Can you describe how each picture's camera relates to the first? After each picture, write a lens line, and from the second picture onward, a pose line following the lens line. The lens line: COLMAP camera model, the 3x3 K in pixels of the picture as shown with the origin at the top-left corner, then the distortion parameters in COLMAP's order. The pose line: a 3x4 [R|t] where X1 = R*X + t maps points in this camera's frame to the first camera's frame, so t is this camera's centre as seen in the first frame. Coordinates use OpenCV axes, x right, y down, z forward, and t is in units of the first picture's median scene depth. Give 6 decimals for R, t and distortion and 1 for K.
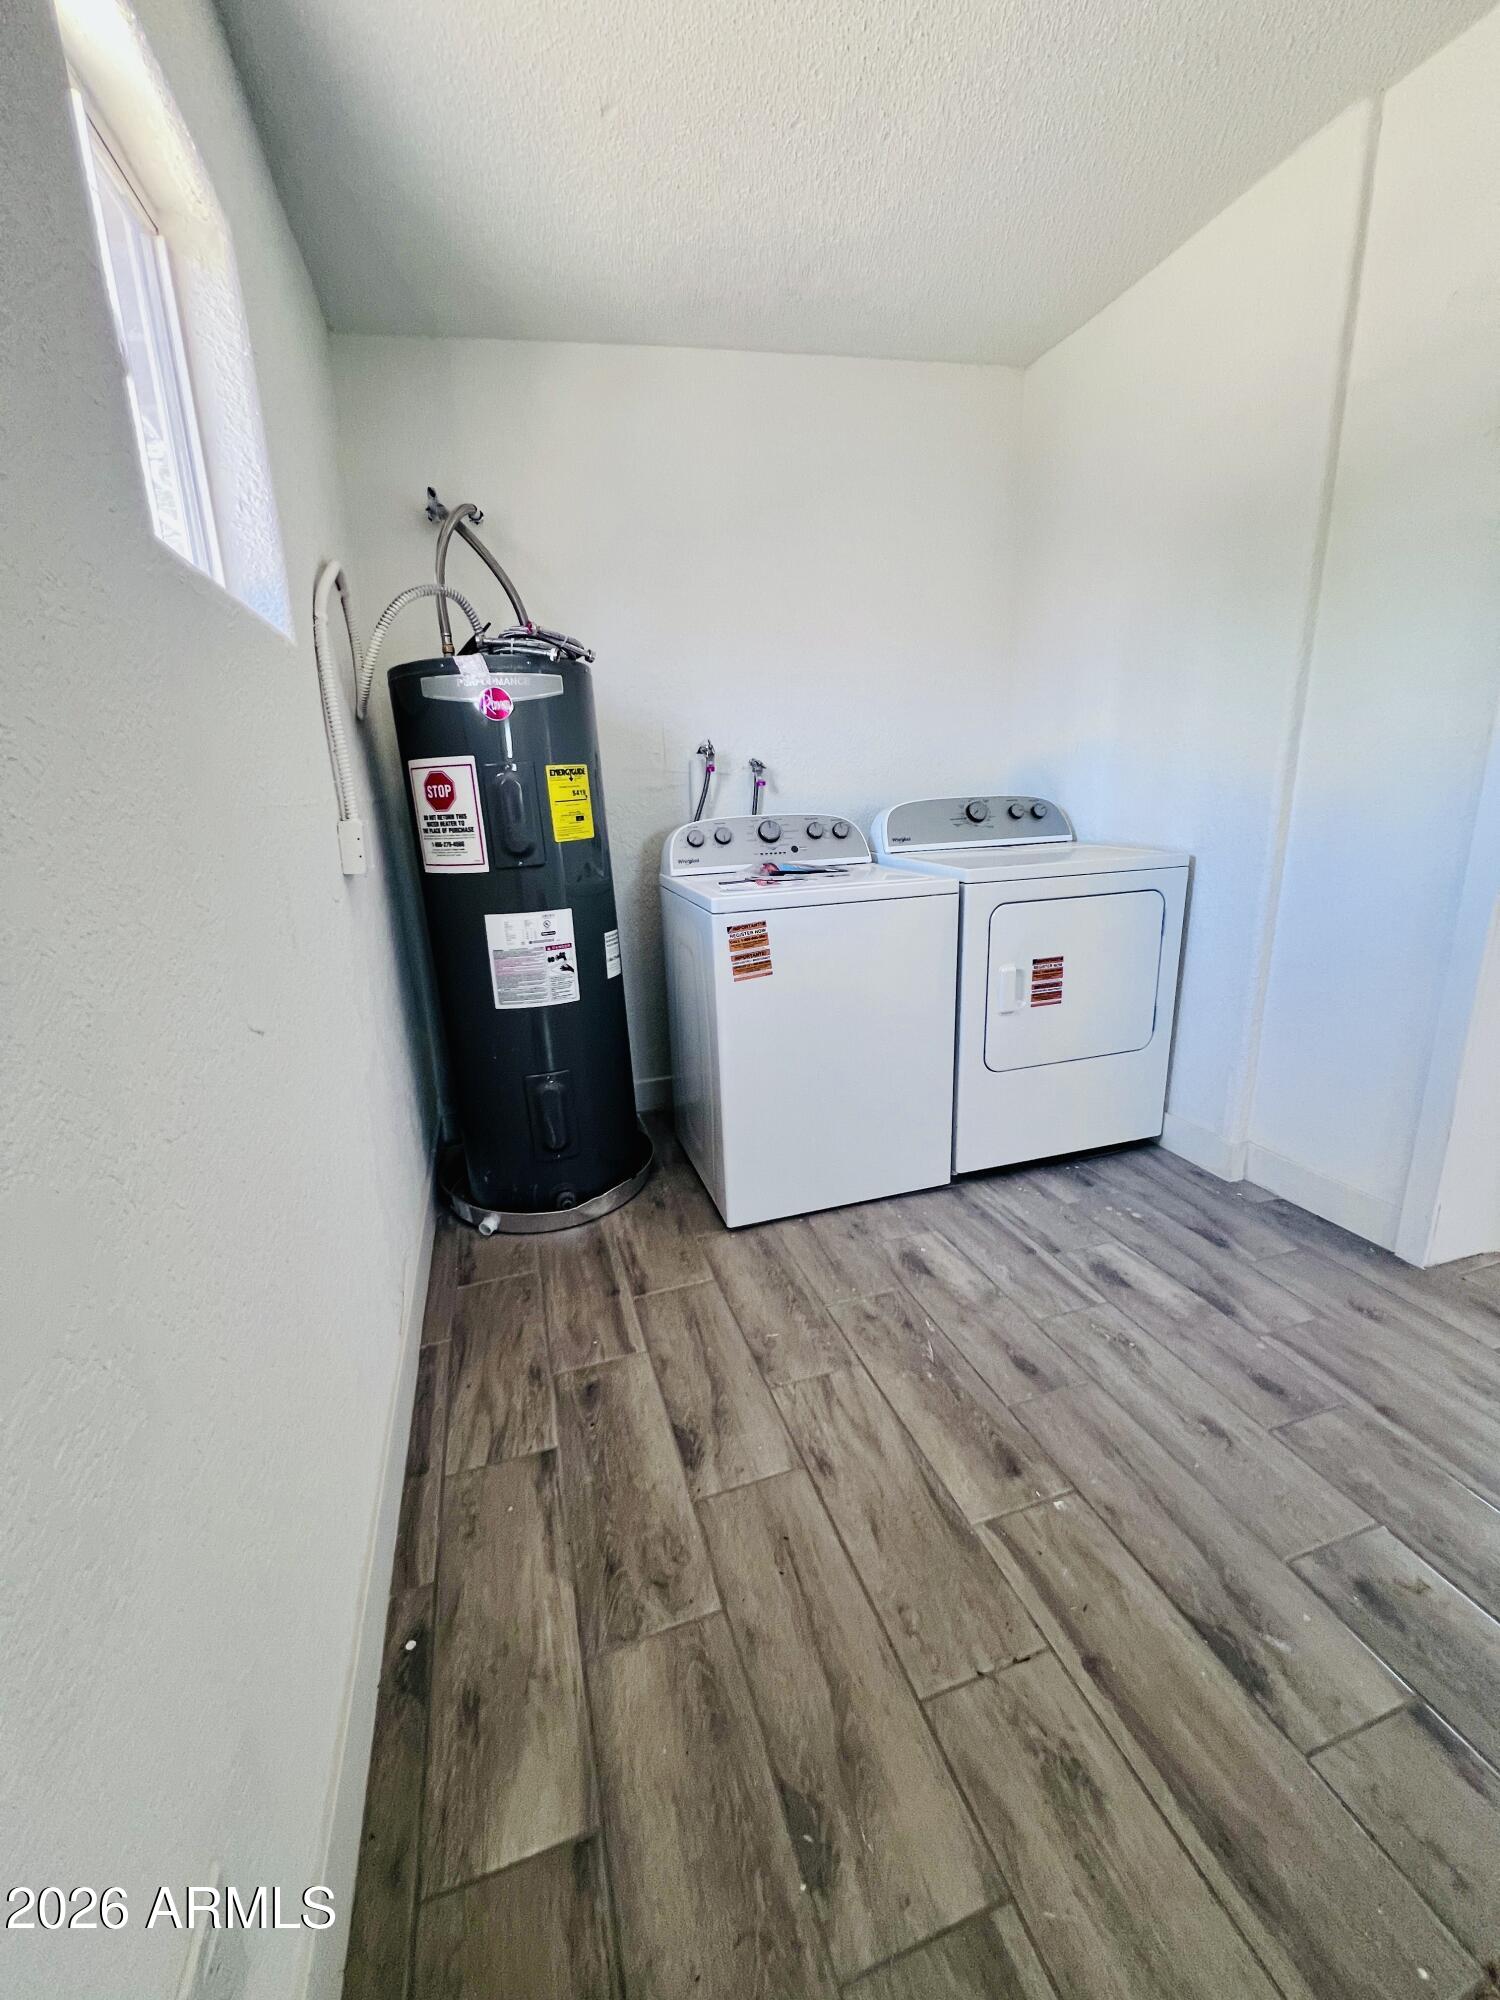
lens RADIAL K [[799.2, 0, 754.6], [0, 799.2, 995.4], [0, 0, 1]] dist [-0.000977, 0.000014]
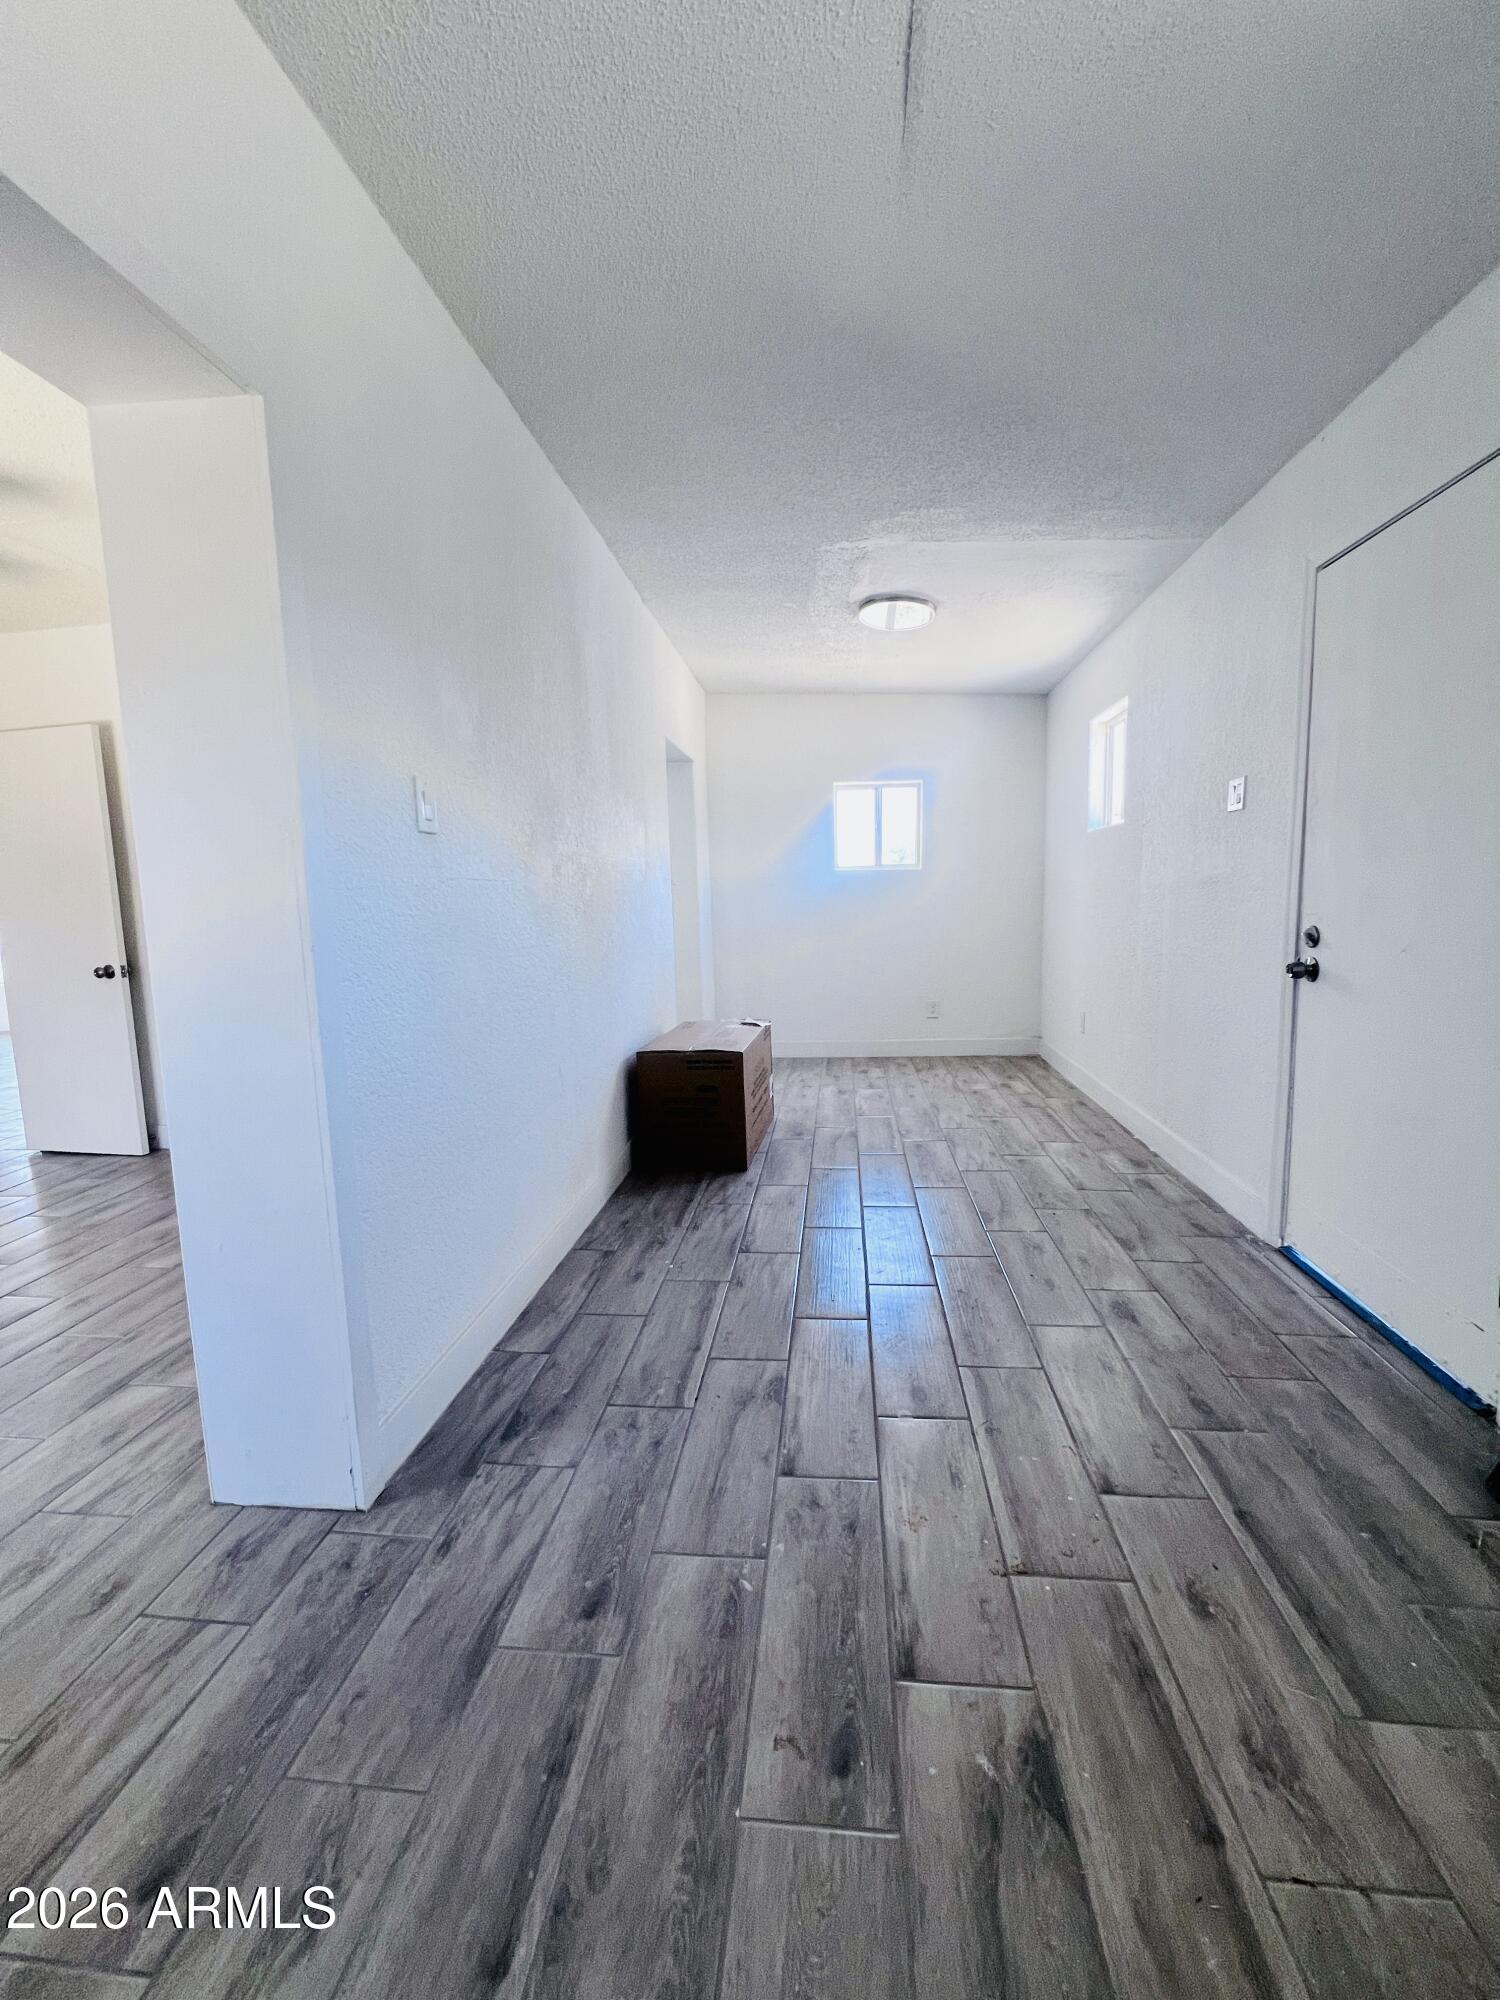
lens RADIAL K [[799.2, 0, 754.3], [0, 799.2, 996.5], [0, 0, 1]] dist [-0.000977, 0.000014]
pose [[-0.910841, 0.011418, 0.412599, 0.505696], [0.160351, 0.930890, 0.328224, -0.410704], [-0.380336, 0.365120, -0.849724, 1.596071]]
